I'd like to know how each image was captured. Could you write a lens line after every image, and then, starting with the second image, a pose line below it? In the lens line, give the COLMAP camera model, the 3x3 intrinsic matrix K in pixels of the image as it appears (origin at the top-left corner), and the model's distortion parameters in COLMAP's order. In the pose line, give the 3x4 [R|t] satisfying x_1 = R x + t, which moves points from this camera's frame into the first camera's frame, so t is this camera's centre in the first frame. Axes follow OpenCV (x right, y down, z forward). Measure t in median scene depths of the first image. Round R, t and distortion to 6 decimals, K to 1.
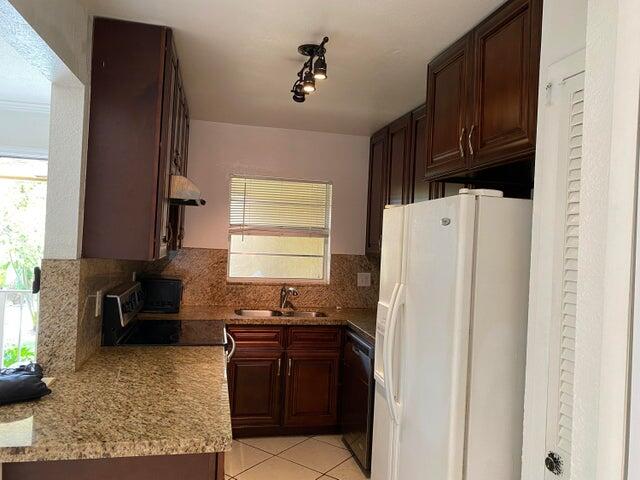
lens RADIAL K [[491.0, 0, 324.3], [0, 491.0, 234.2], [0, 0, 1]] dist [0.048769, -0.076891]
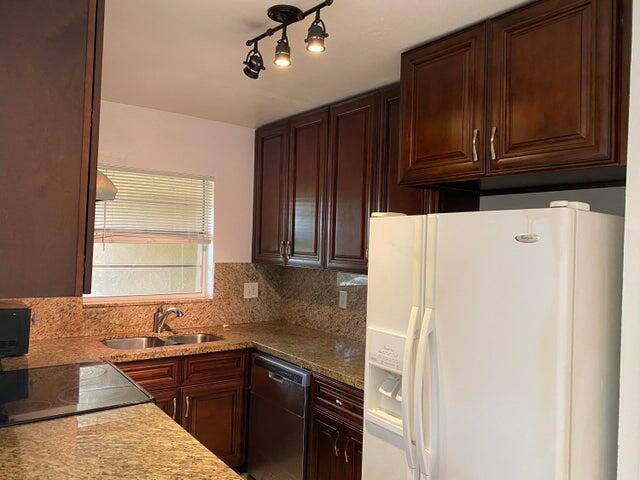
lens RADIAL K [[491.0, 0, 320.4], [0, 491.0, 238.8], [0, 0, 1]] dist [0.048769, -0.076891]
pose [[0.910804, -0.012904, 0.412637, -0.196944], [0.005585, 0.999805, 0.018938, -0.019969], [-0.412801, -0.014944, 0.910699, 0.169818]]
